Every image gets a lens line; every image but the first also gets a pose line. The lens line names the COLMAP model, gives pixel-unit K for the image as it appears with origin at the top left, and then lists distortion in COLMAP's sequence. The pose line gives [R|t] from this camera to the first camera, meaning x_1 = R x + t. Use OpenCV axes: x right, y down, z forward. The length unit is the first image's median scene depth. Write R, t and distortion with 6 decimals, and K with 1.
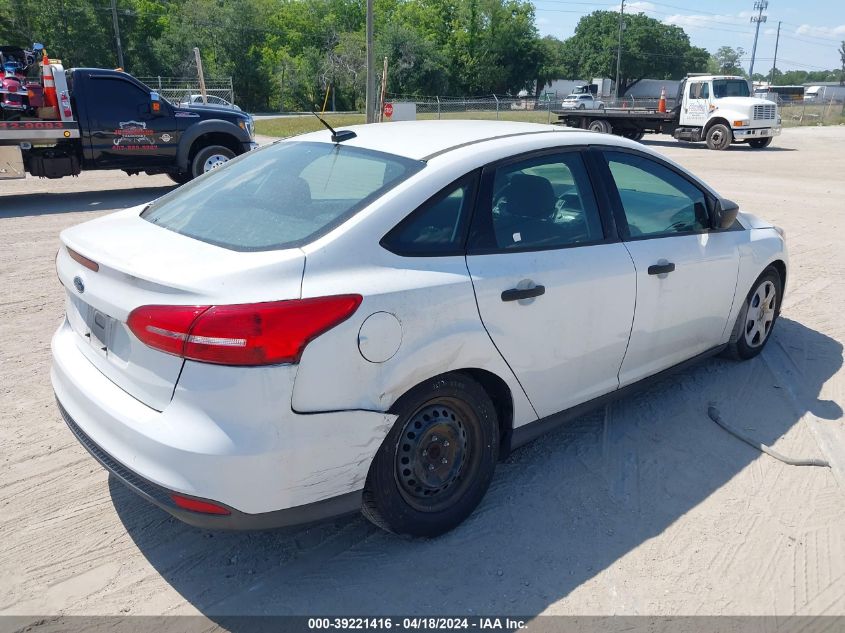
lens RADIAL K [[686.1, 0, 410.4], [0, 686.1, 333.8], [0, 0, 1]] dist [-0.010083, 0.016126]
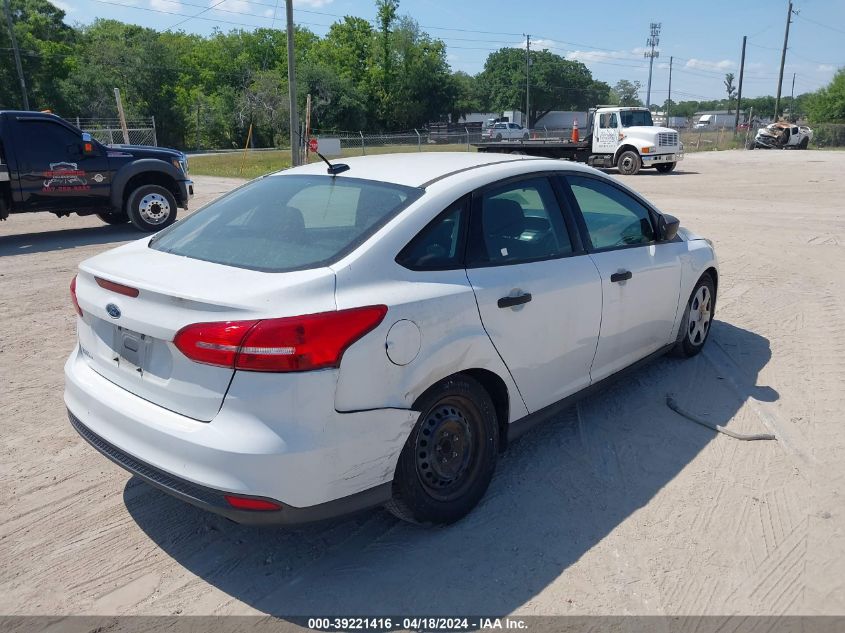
lens RADIAL K [[686.1, 0, 410.4], [0, 686.1, 333.8], [0, 0, 1]] dist [-0.010083, 0.016126]
pose [[0.992743, -0.052988, 0.107949, -0.101525], [0.057897, 0.997402, -0.042859, 0.026404], [-0.105398, 0.048798, 0.993232, -0.080701]]
